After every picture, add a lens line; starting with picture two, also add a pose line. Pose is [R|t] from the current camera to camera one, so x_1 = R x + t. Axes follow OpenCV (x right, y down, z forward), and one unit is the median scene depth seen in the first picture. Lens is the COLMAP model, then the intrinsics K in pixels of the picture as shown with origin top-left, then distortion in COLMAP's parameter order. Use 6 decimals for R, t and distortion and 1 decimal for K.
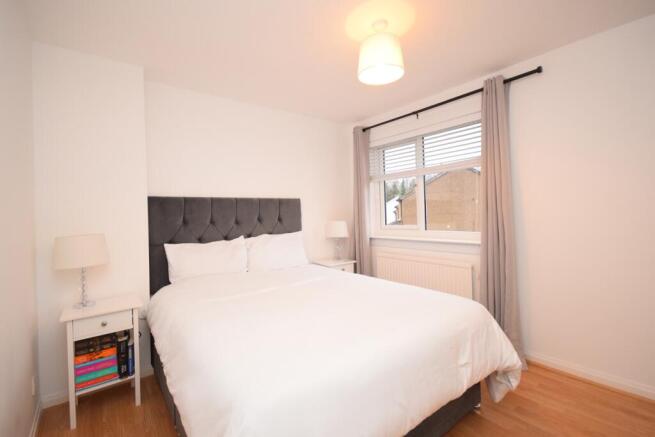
lens RADIAL K [[290.7, 0, 330.1], [0, 290.7, 217.0], [0, 0, 1]] dist [0.001787, -0.000150]
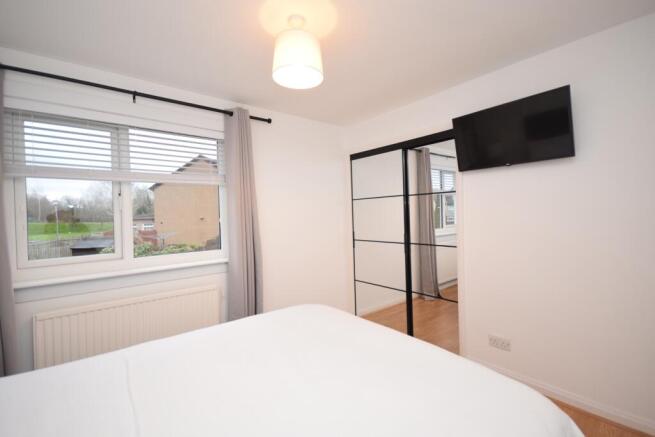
lens RADIAL K [[290.7, 0, 330.1], [0, 290.7, 217.0], [0, 0, 1]] dist [0.001787, -0.000150]
pose [[-0.013106, 0.034637, 0.999314, -0.495287], [0.049034, 0.998220, -0.033956, -0.009375], [-0.998711, 0.048555, -0.014781, 0.644247]]
